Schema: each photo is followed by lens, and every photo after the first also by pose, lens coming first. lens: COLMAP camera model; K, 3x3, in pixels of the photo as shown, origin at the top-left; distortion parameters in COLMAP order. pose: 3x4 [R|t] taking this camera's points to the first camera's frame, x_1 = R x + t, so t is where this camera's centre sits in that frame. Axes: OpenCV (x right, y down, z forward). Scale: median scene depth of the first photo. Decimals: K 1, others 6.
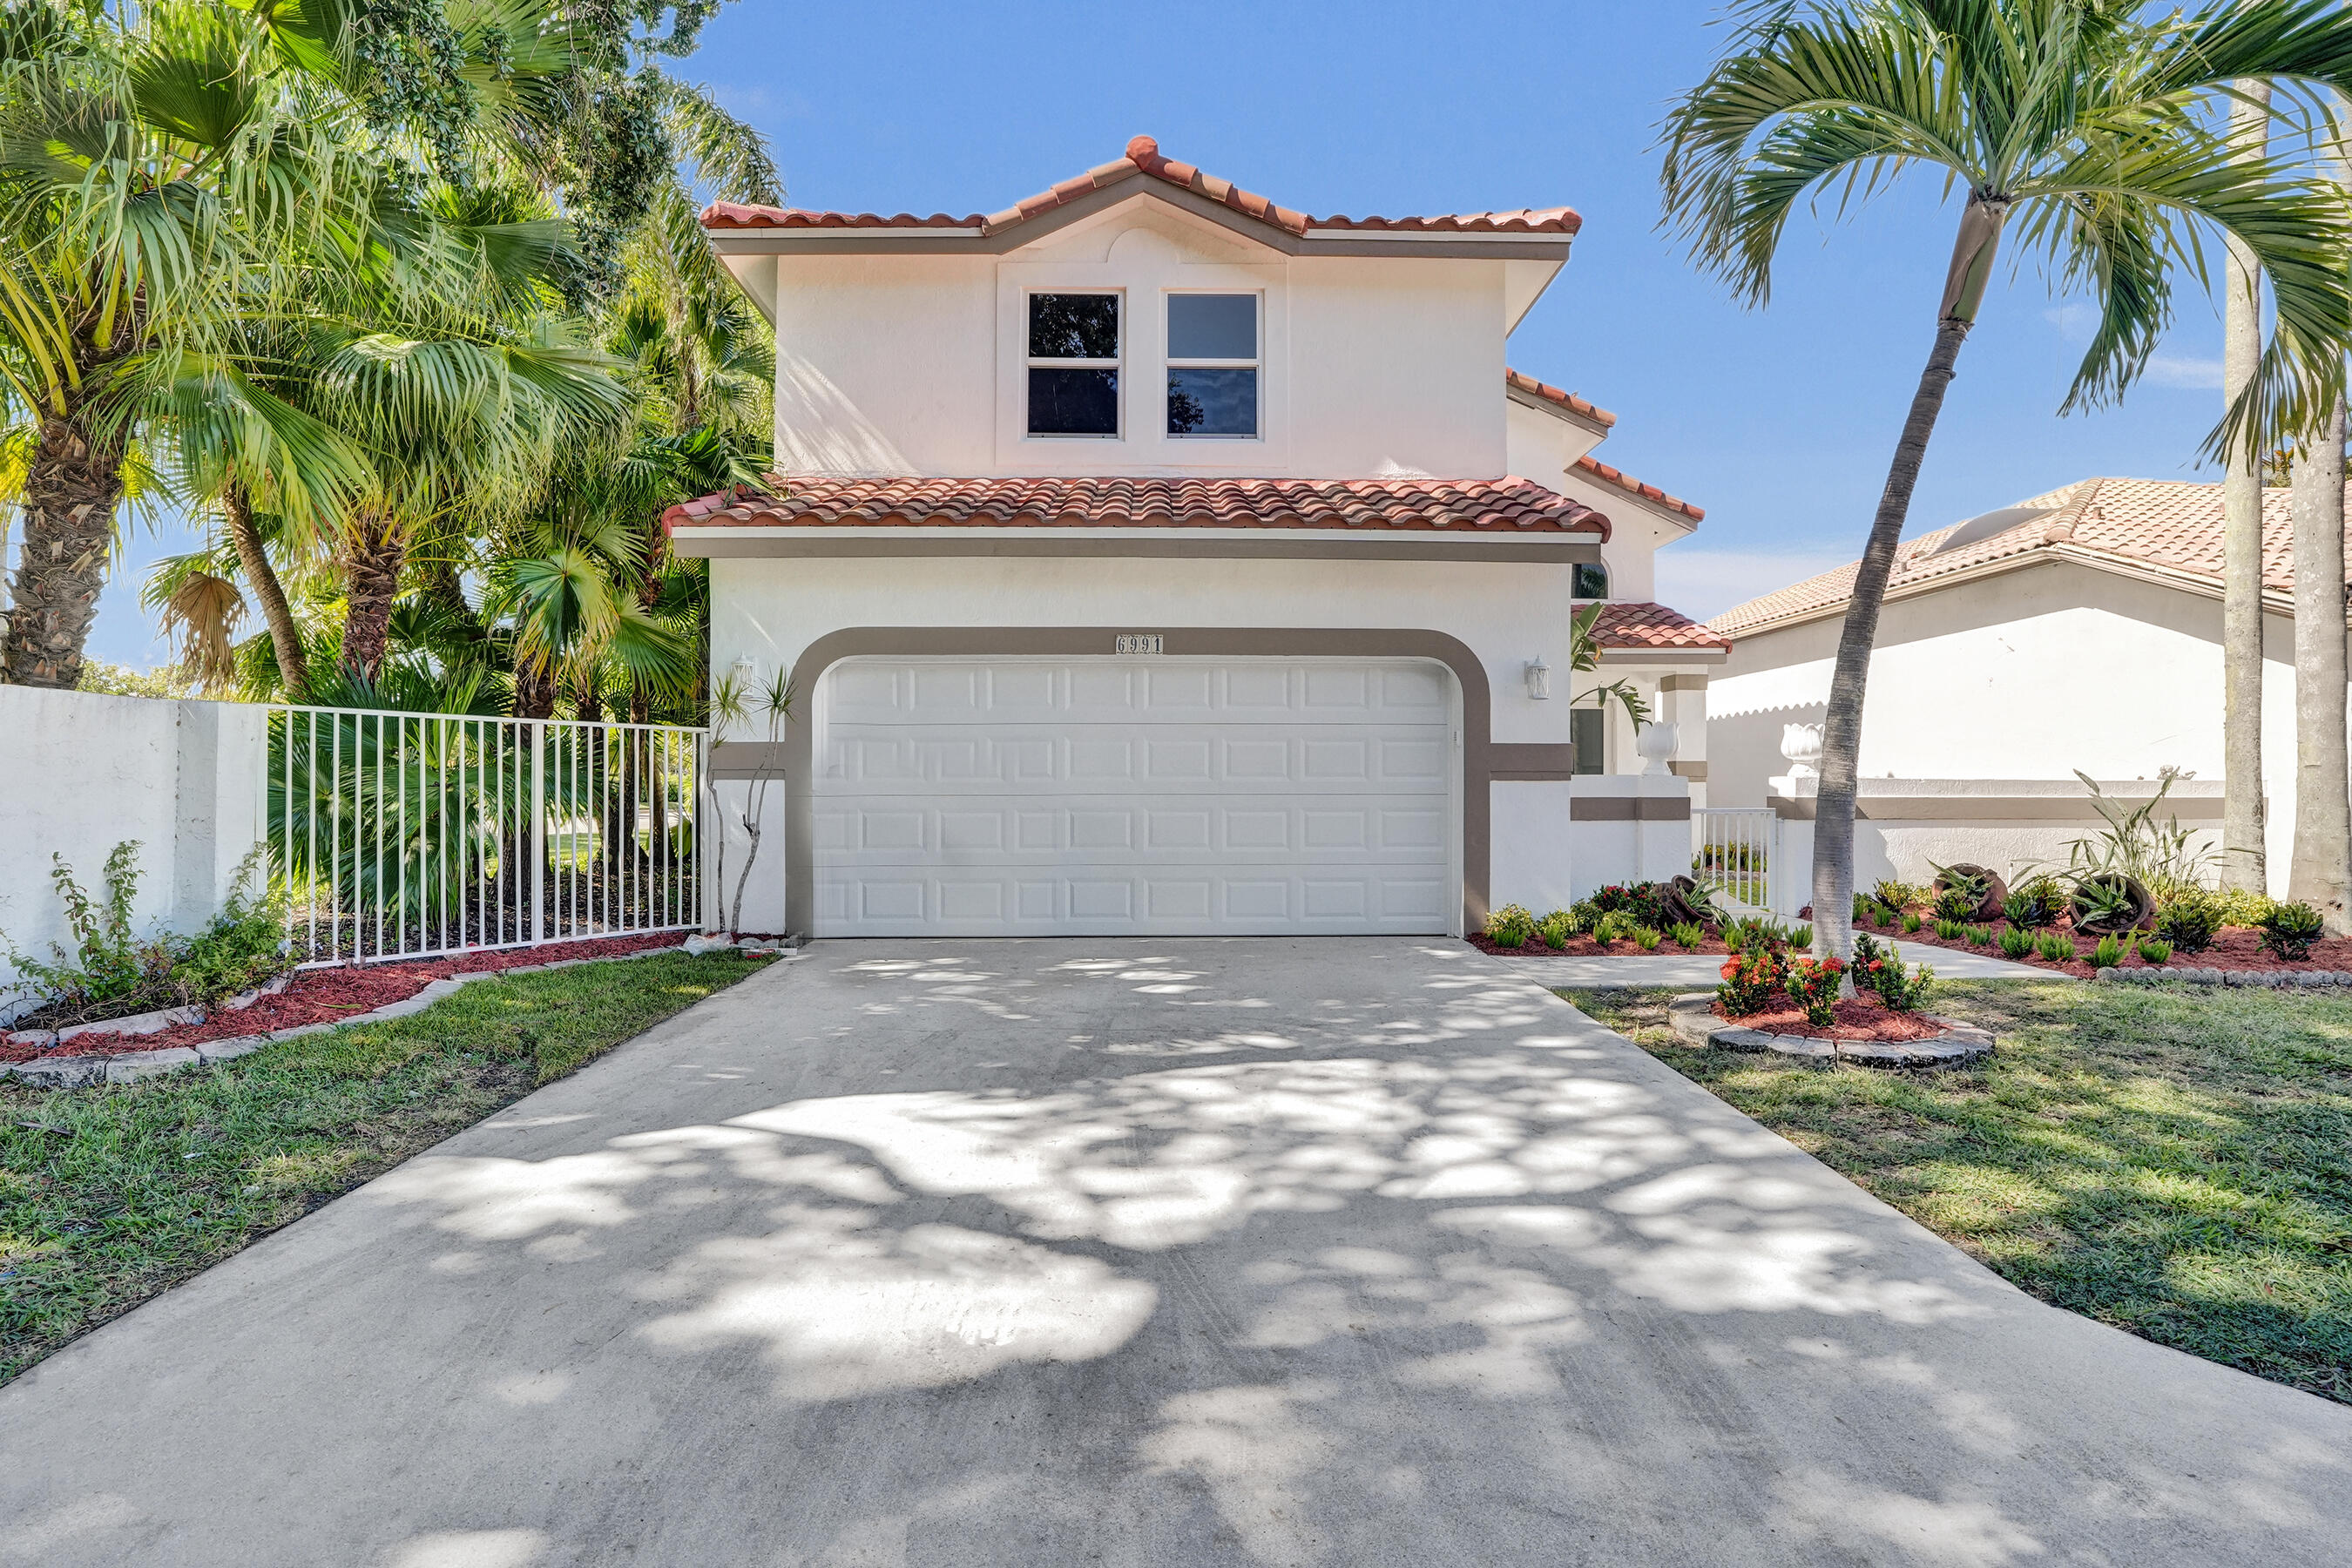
lens RADIAL K [[1139.2, 0, 1170.0], [0, 1139.2, 791.5], [0, 0, 1]] dist [-0.054411, 0.020653]
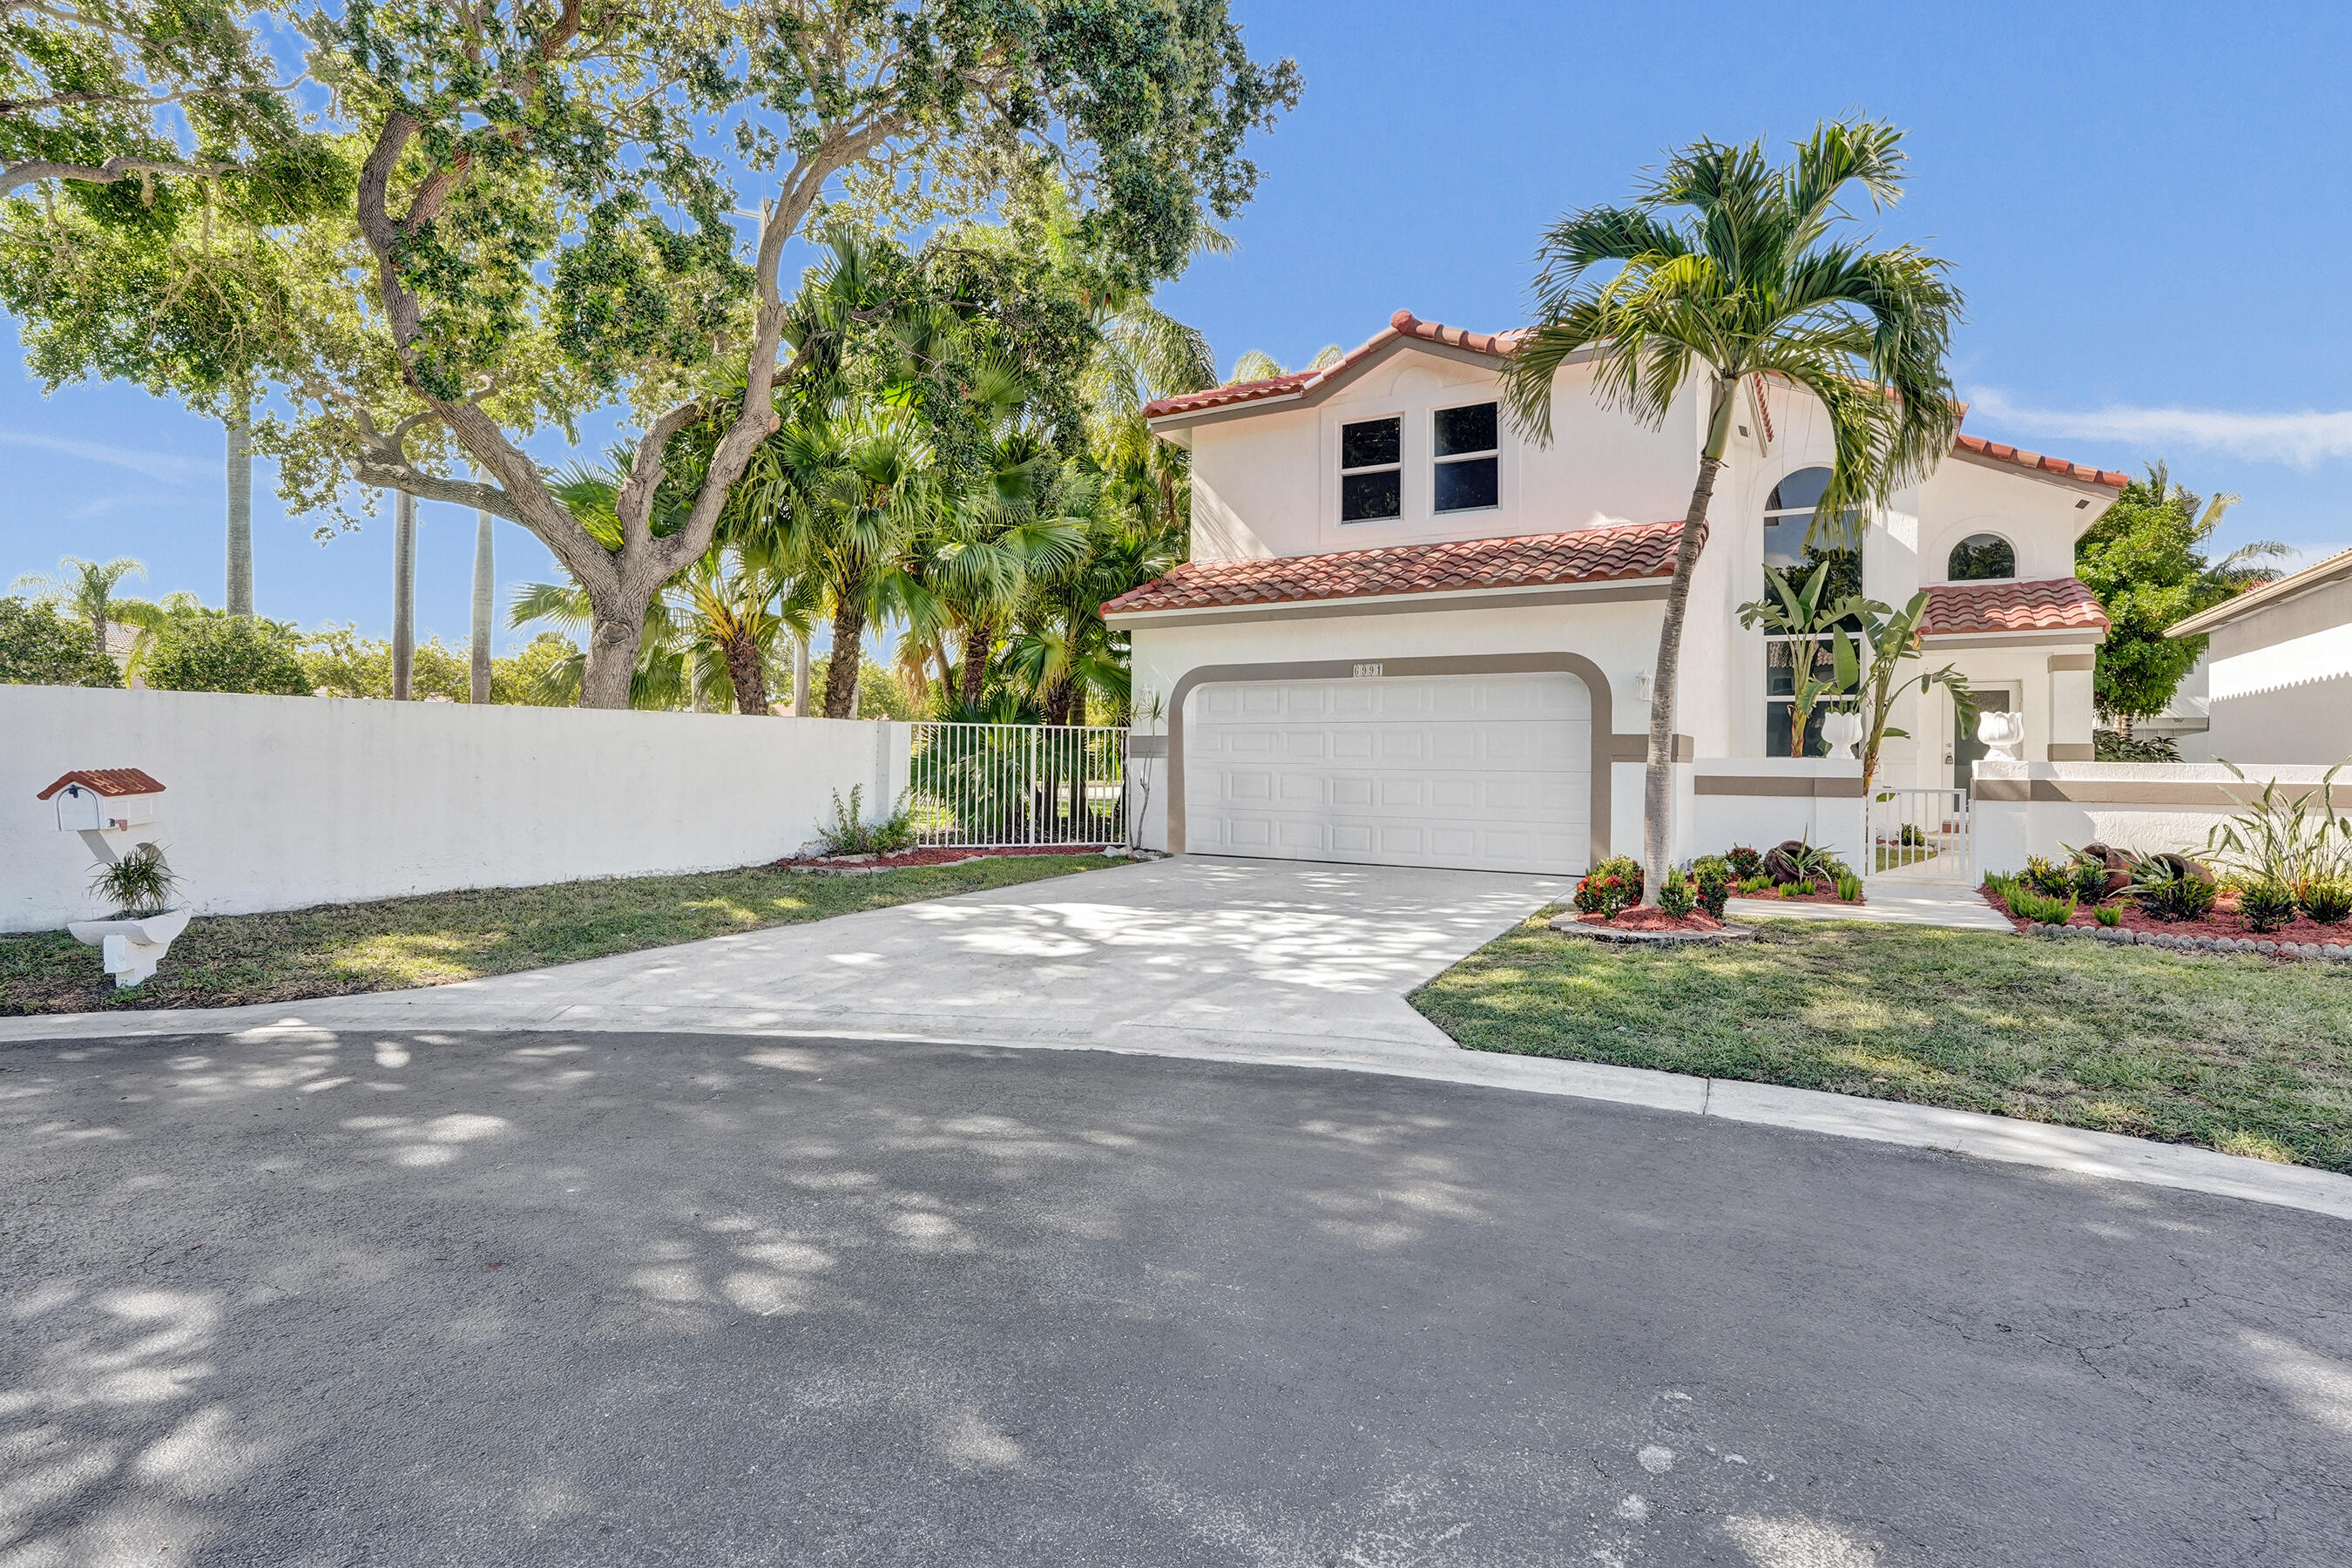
lens RADIAL K [[1139.2, 0, 1152.1], [0, 1139.2, 754.4], [0, 0, 1]] dist [-0.054411, 0.020653]
pose [[0.829621, 0.006224, -0.558293, 0.581368], [-0.012365, 0.999897, -0.007228, -0.003361], [0.558191, 0.012899, 0.829612, -0.409810]]
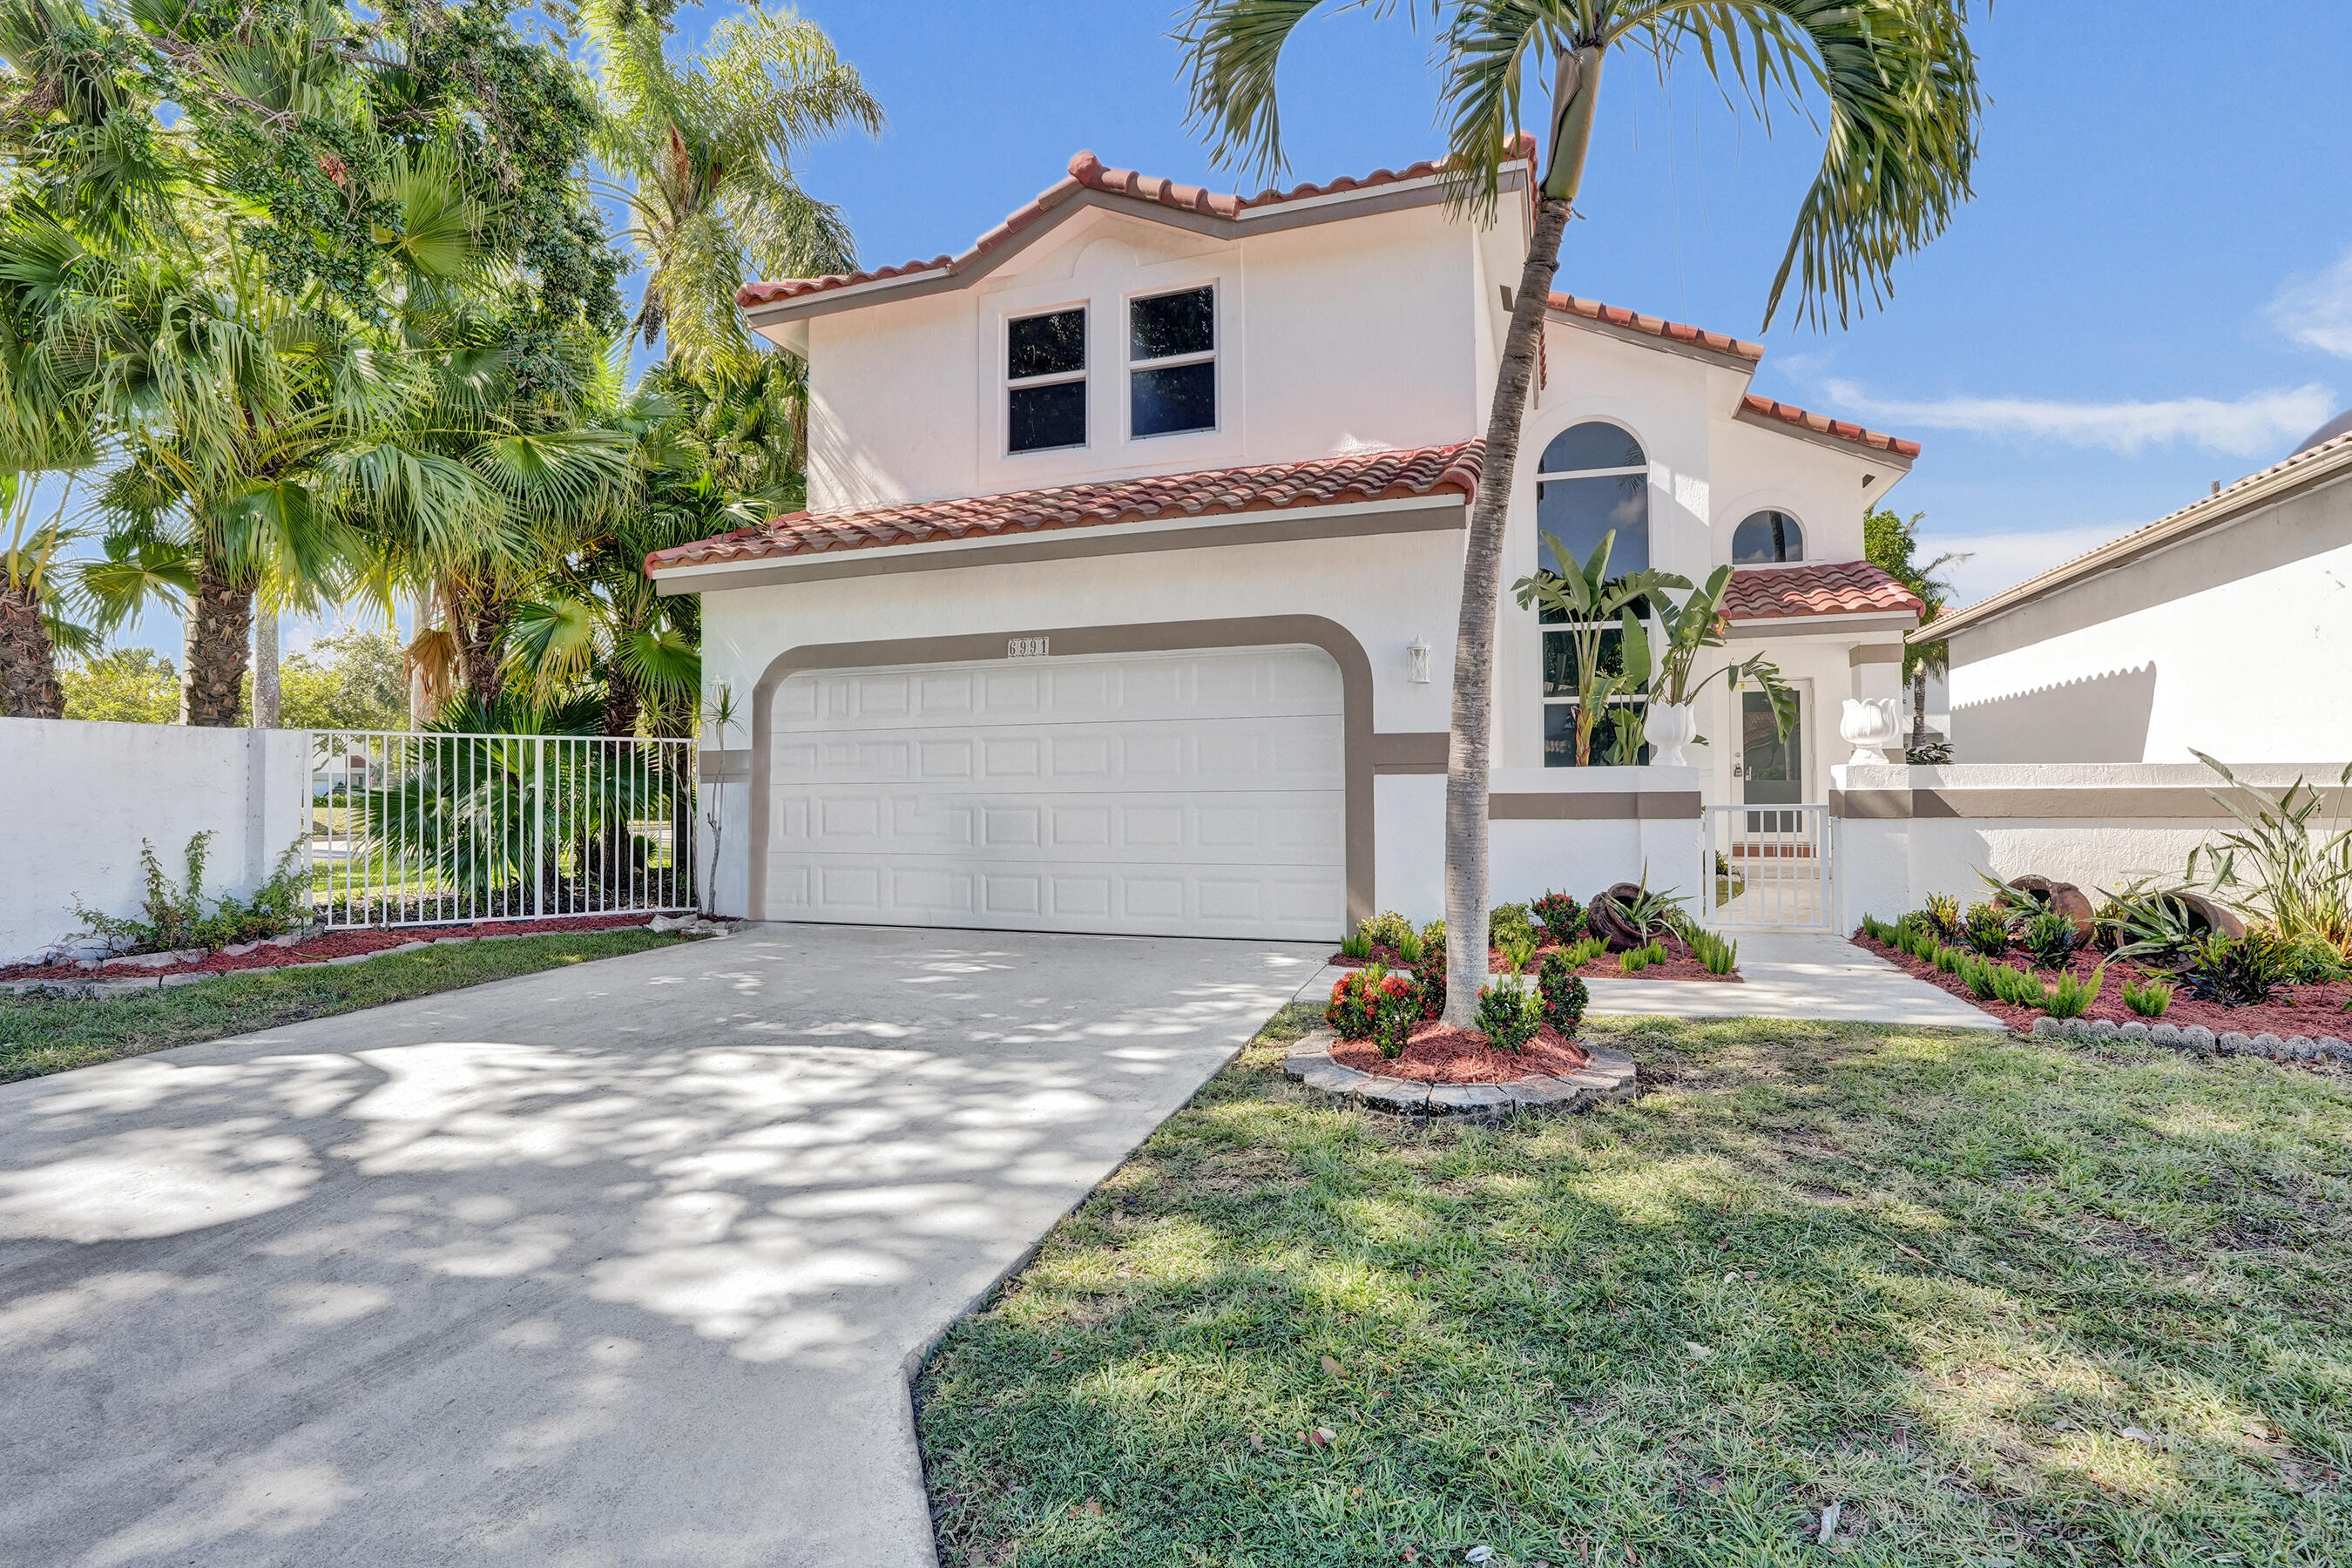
lens RADIAL K [[1139.2, 0, 1160.7], [0, 1139.2, 776.6], [0, 0, 1]] dist [-0.054411, 0.020653]
pose [[0.930851, -0.011144, -0.365228, 0.461368], [0.005100, 0.999834, -0.017508, 0.006288], [0.365362, 0.014435, 0.930753, 0.086893]]
